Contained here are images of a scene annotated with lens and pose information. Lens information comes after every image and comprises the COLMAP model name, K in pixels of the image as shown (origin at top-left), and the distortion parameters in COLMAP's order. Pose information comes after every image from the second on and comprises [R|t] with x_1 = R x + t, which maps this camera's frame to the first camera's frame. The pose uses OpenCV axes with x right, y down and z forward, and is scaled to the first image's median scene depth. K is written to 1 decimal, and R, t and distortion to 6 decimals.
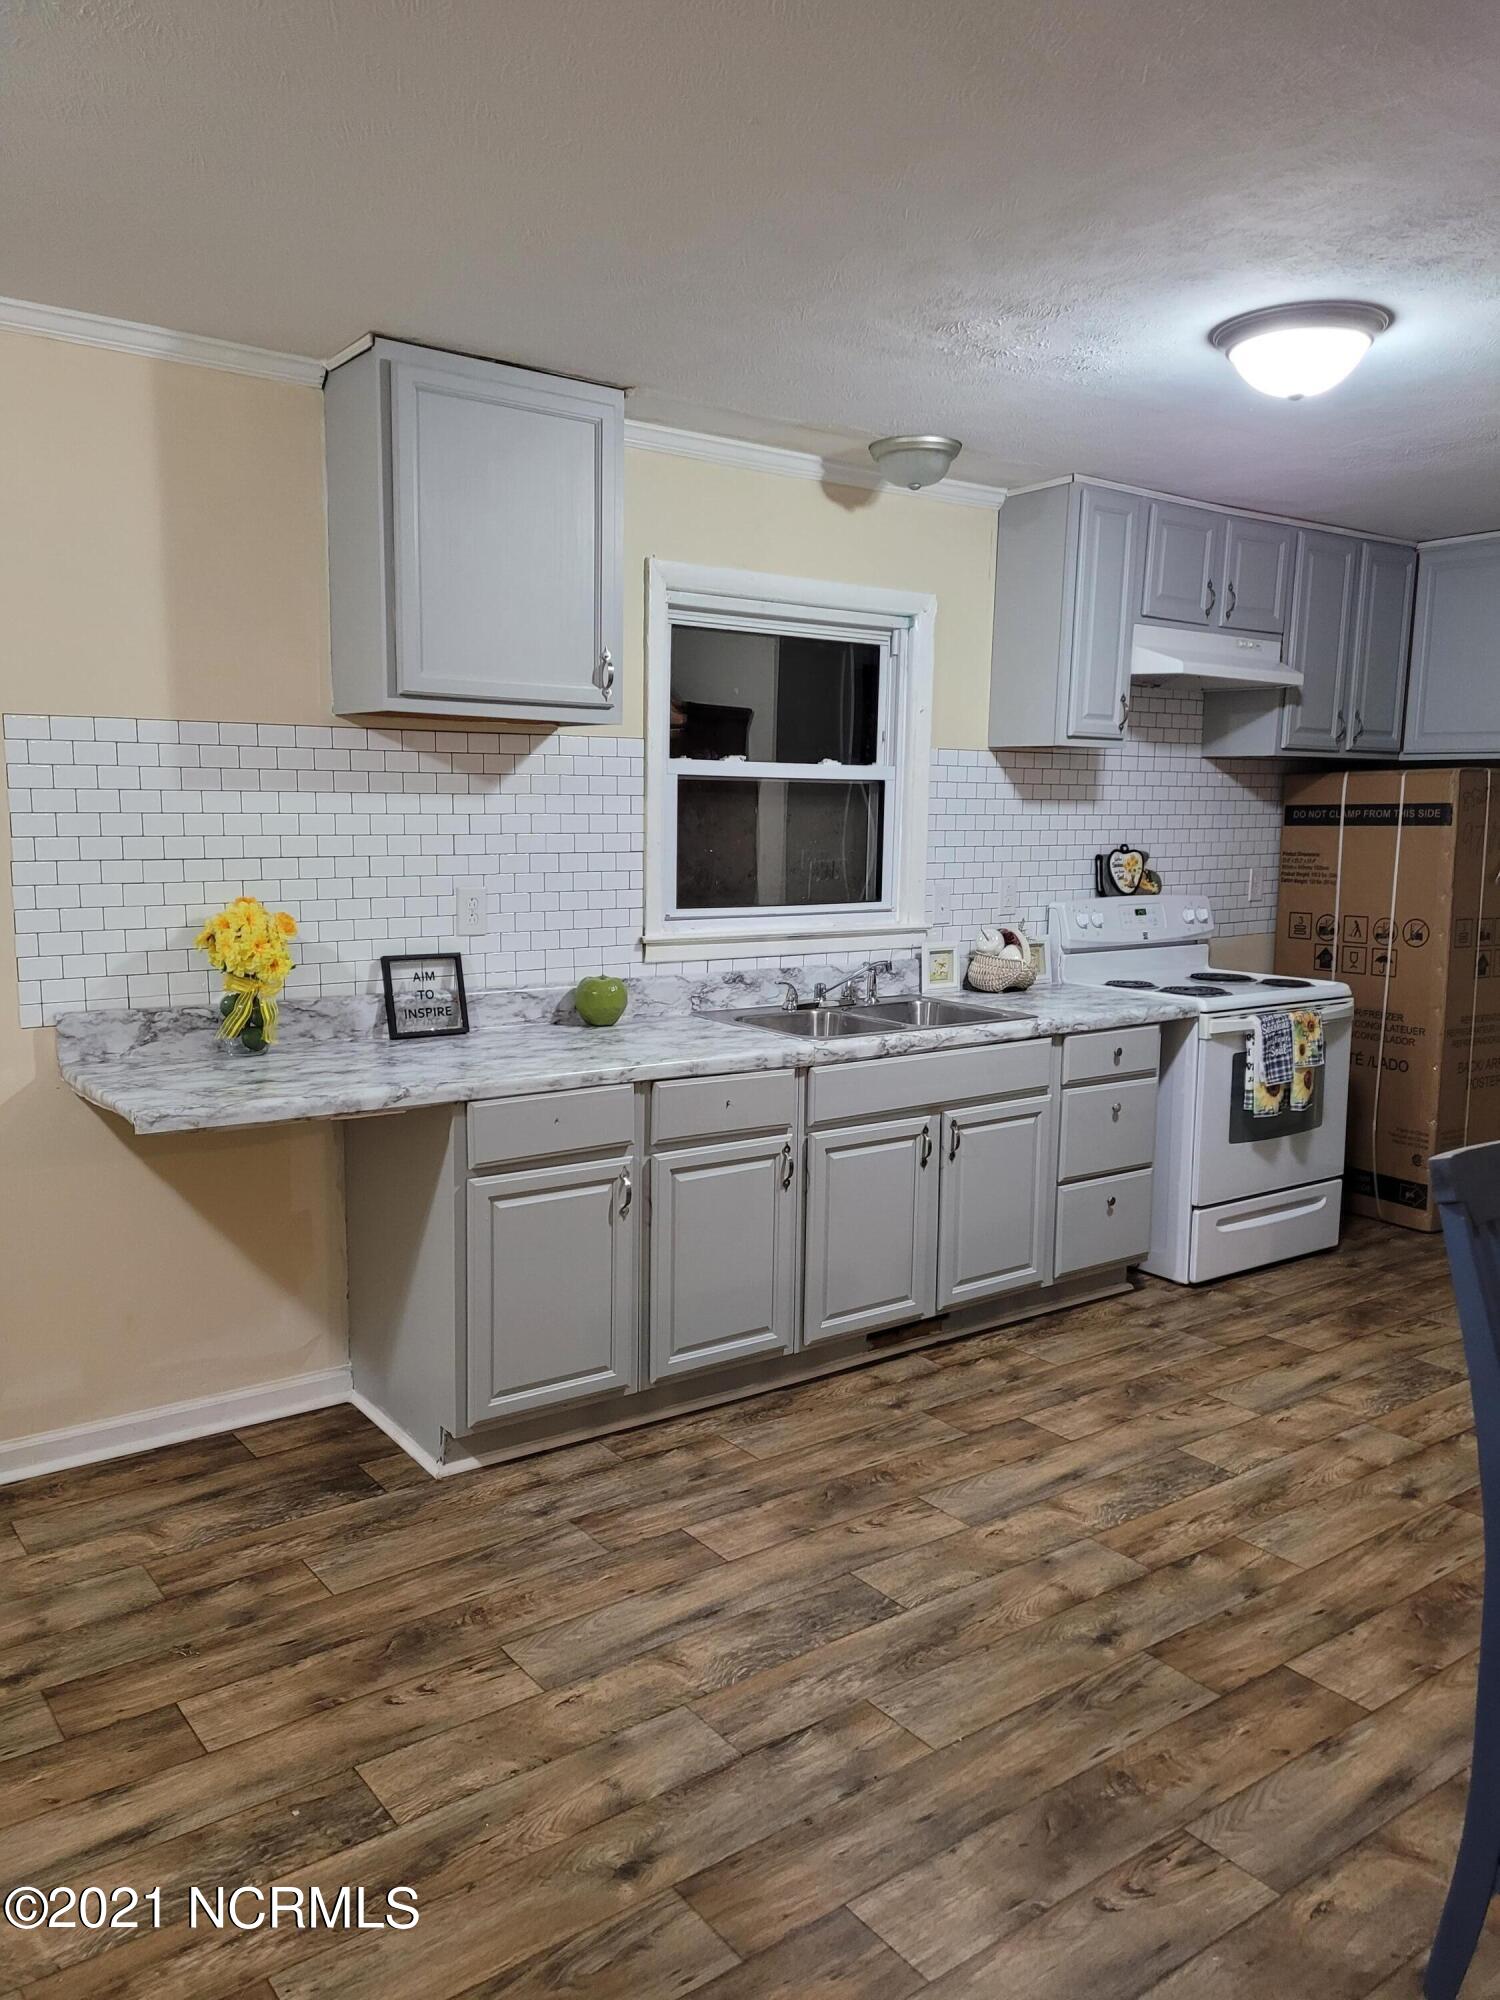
lens RADIAL K [[1493.3, 0, 746.4], [0, 1493.3, 1000.4], [0, 0, 1]] dist [0.061688, -0.018074]
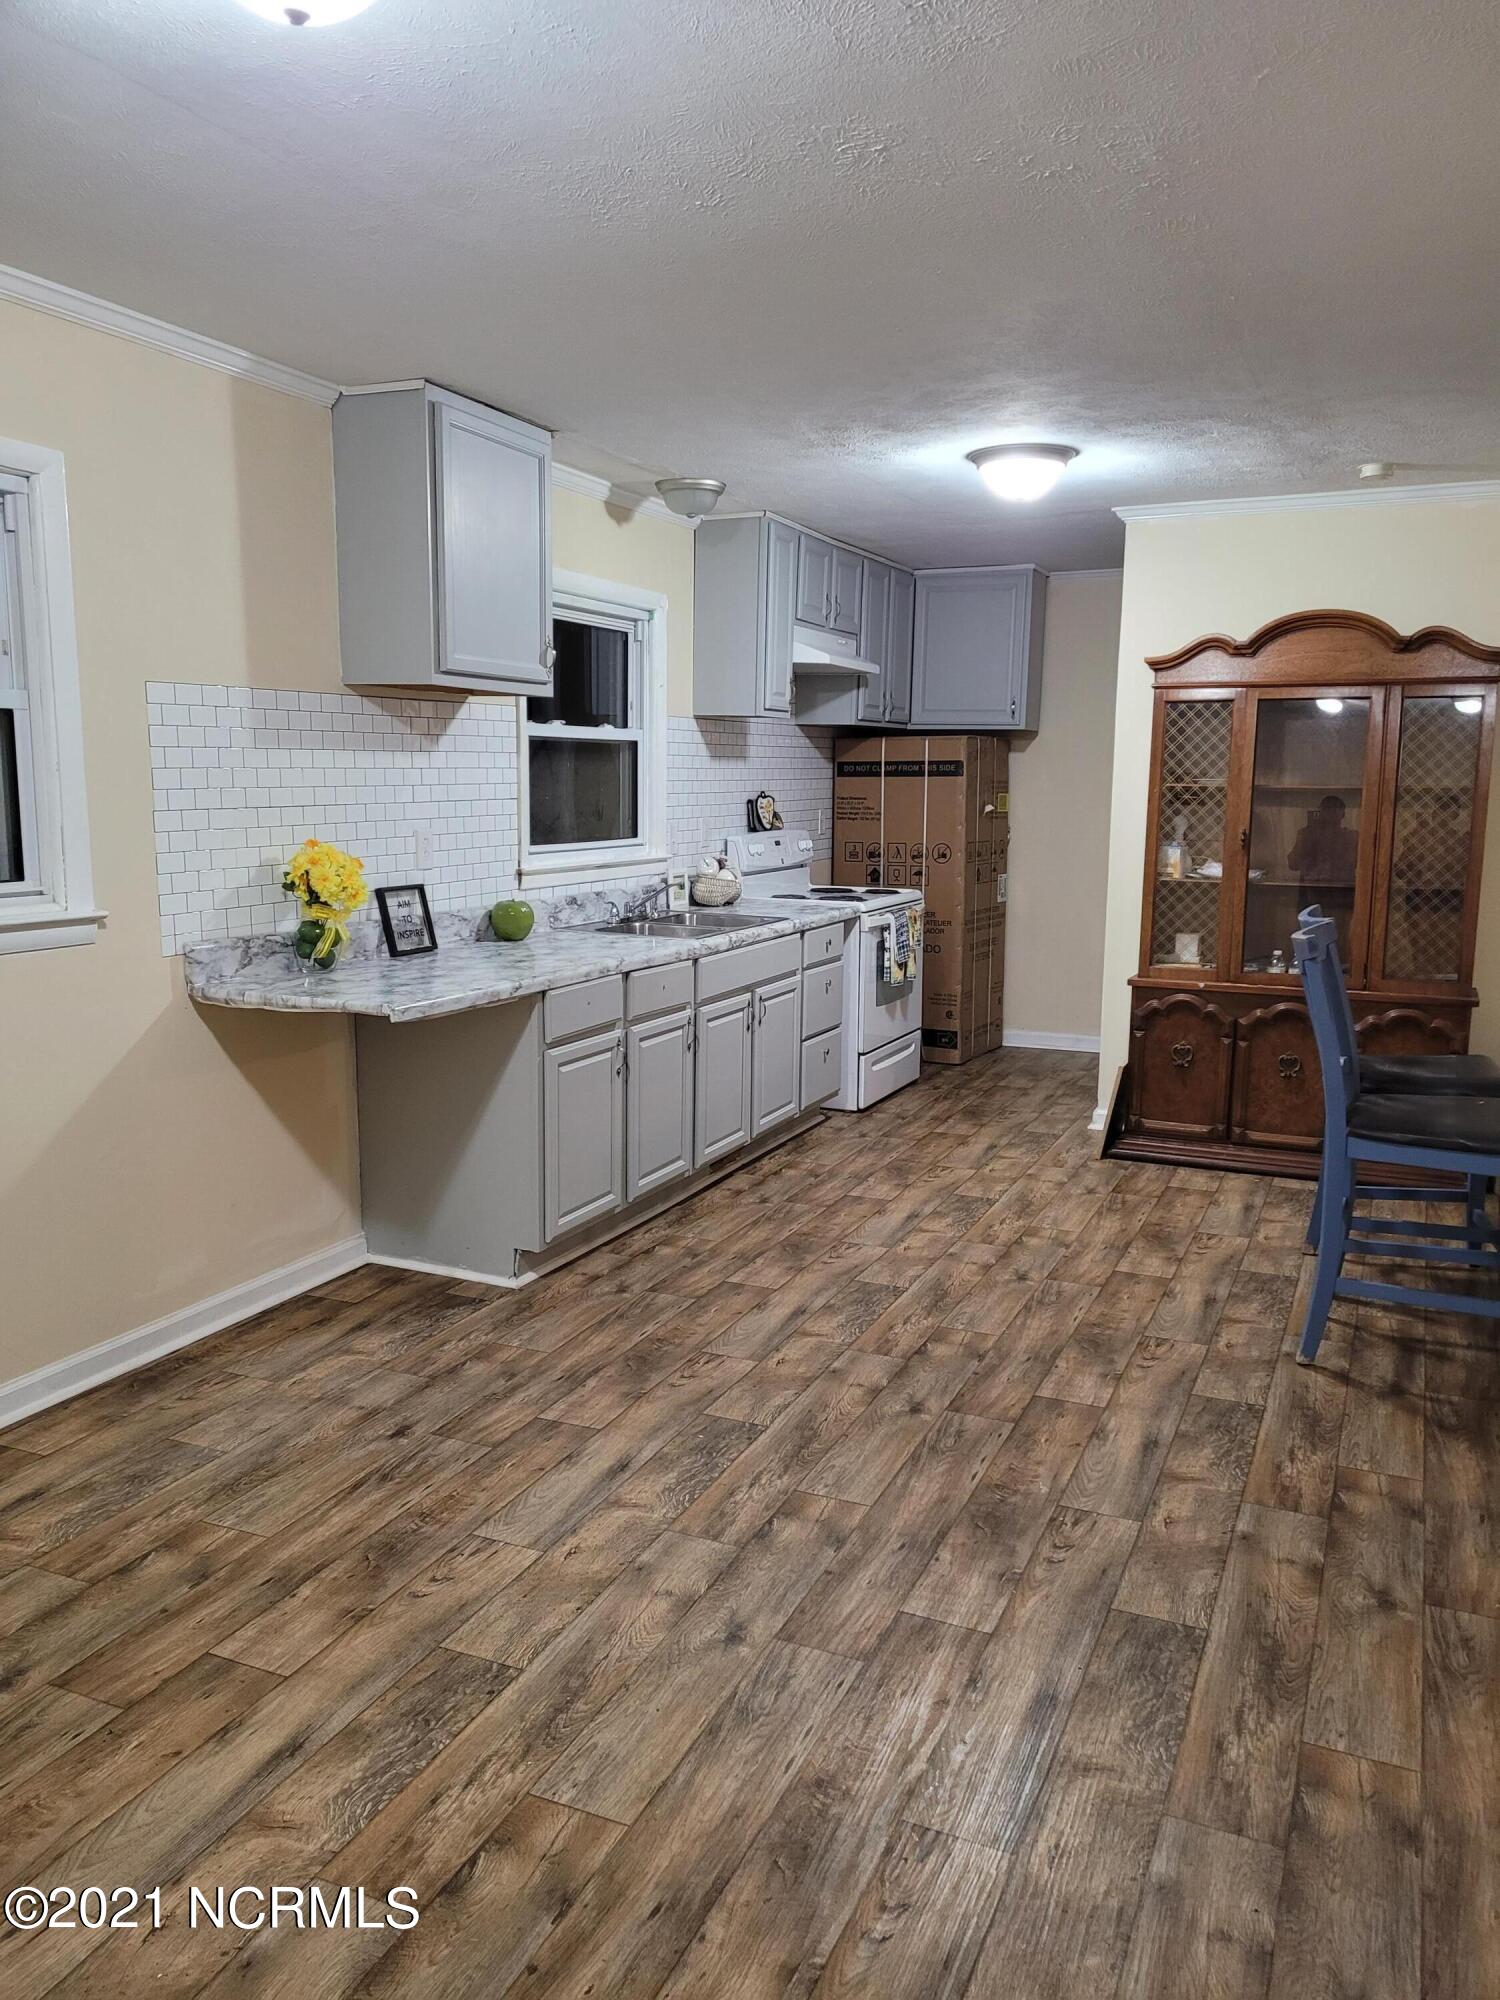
lens RADIAL K [[1493.3, 0, 757.4], [0, 1493.3, 1009.9], [0, 0, 1]] dist [0.061688, -0.018074]
pose [[0.870386, -0.081410, 0.485594, -0.505621], [0.063984, 0.996575, 0.052390, 0.021434], [-0.488196, -0.014529, 0.872613, -0.171307]]
